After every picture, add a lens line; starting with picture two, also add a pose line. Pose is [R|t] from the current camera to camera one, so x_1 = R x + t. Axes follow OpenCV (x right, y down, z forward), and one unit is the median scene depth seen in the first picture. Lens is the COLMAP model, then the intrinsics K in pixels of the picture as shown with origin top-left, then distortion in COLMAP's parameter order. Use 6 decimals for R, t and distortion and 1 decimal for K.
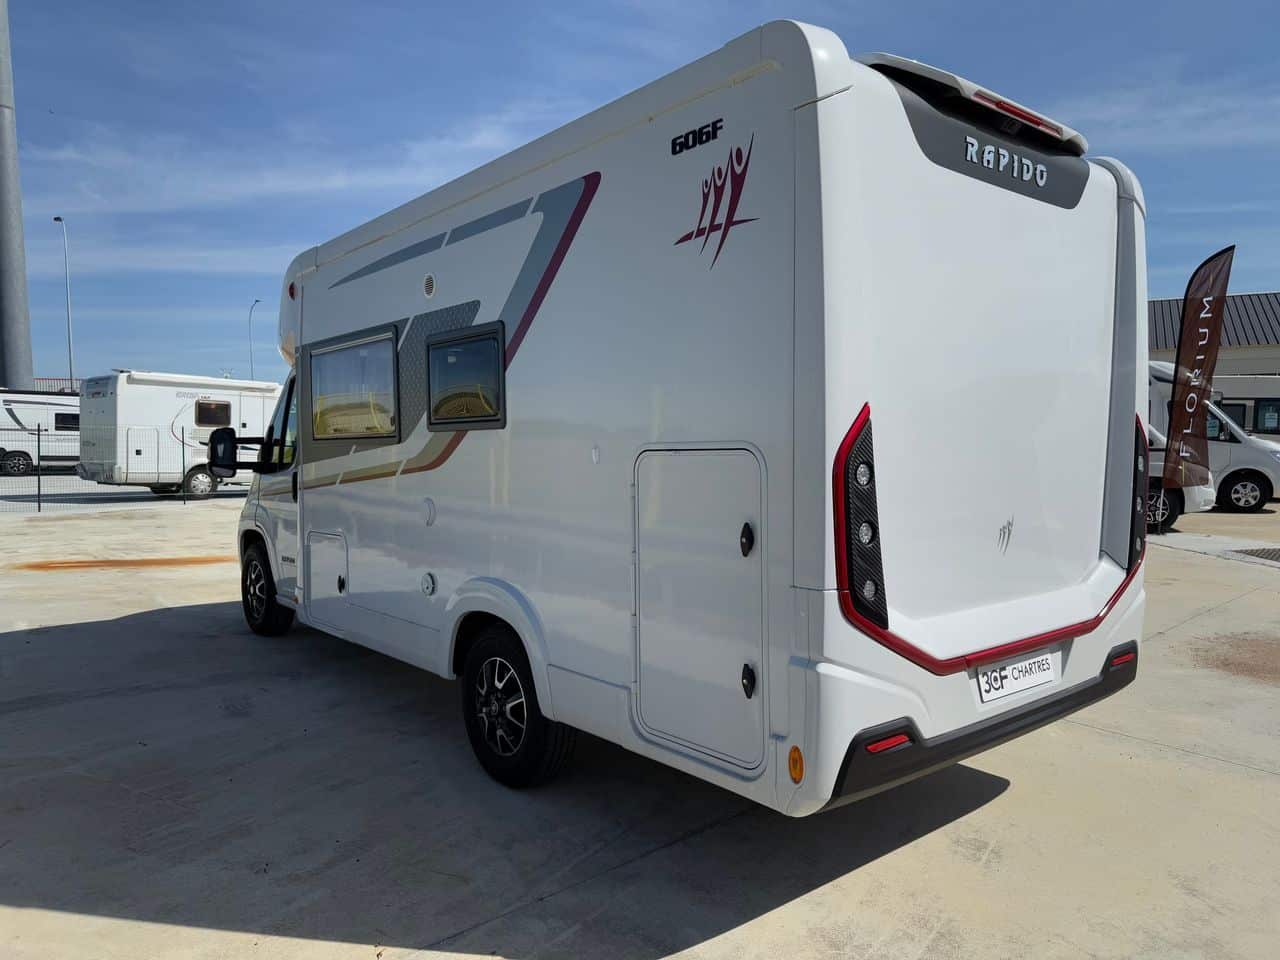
lens RADIAL K [[900.4, 0, 635.3], [0, 900.4, 492.2], [0, 0, 1]] dist [0.079048, -0.073810]
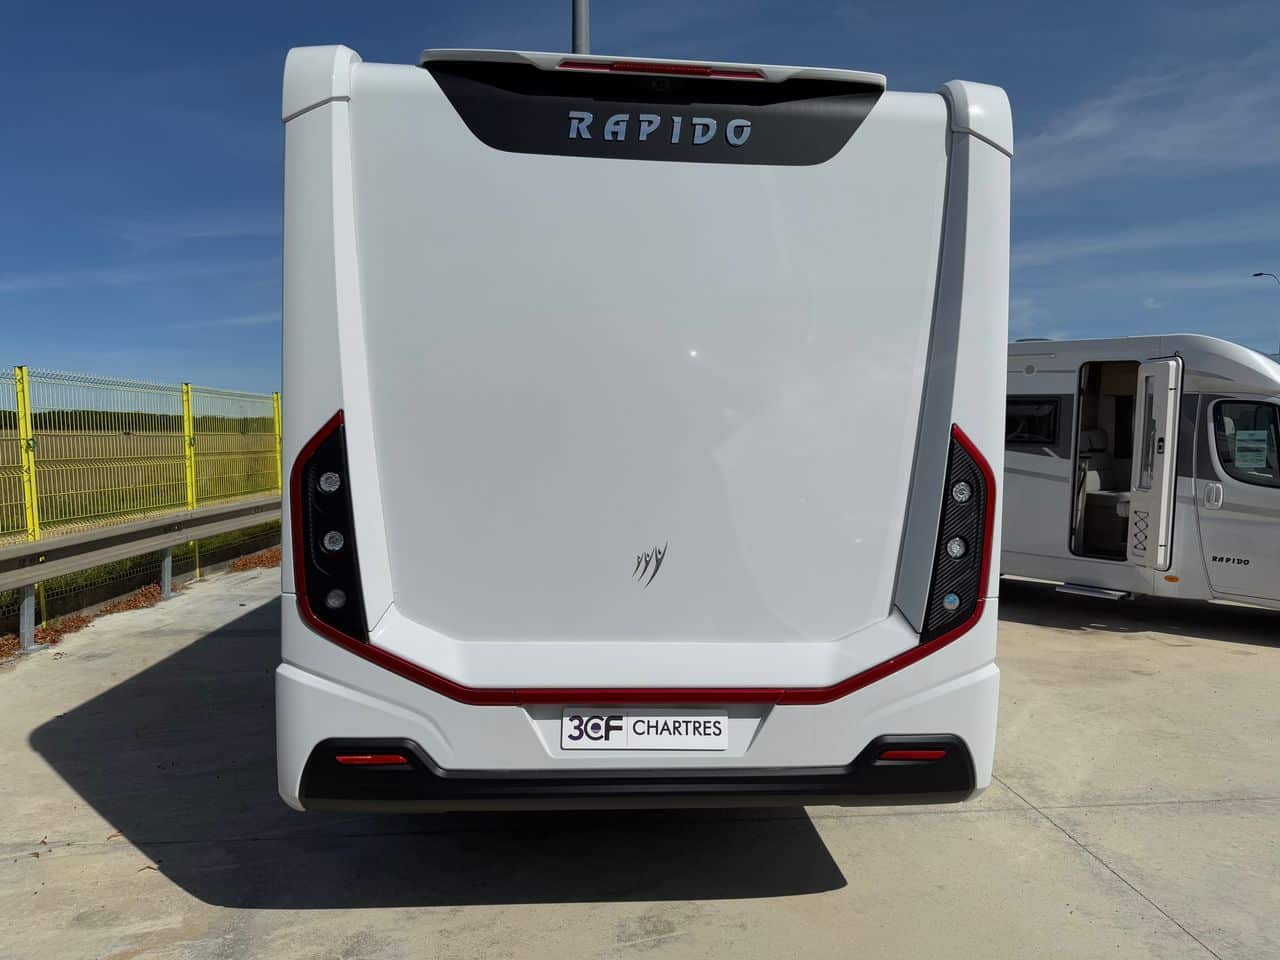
lens RADIAL K [[877.0, 0, 637.3], [0, 877.0, 495.9], [0, 0, 1]] dist [0.086443, -0.090989]
pose [[0.816535, 0.049155, -0.575199, 0.903634], [-0.053249, 0.998534, 0.009742, -0.026142], [0.574835, 0.022674, 0.817955, 0.328052]]
